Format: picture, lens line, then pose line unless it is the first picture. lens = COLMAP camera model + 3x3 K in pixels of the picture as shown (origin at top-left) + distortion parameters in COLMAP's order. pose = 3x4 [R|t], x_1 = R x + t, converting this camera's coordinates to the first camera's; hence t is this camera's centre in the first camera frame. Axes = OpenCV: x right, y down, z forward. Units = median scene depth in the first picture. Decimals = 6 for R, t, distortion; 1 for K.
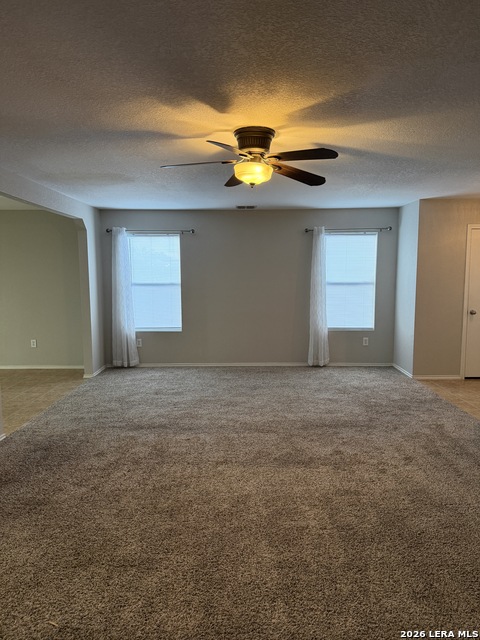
lens RADIAL K [[451.8, 0, 236.2], [0, 451.8, 320.2], [0, 0, 1]] dist [0.170790, -0.323325]
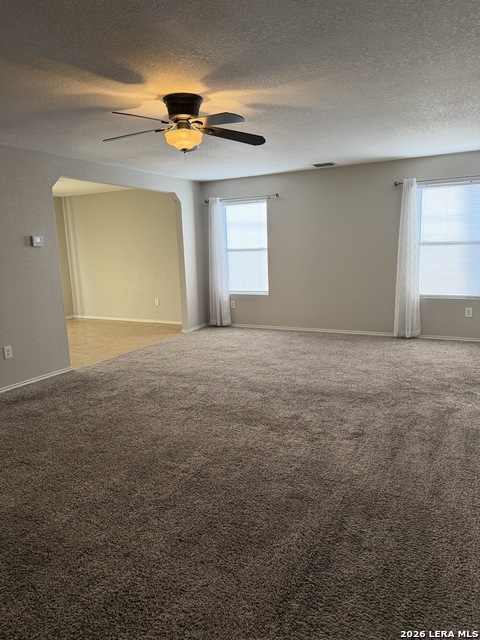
lens RADIAL K [[451.8, 0, 236.2], [0, 451.8, 320.2], [0, 0, 1]] dist [0.170790, -0.323325]
pose [[0.883287, 0.051443, -0.466002, 0.388867], [-0.018042, 0.996955, 0.075858, 0.005906], [0.468485, -0.058597, 0.881526, 0.062788]]
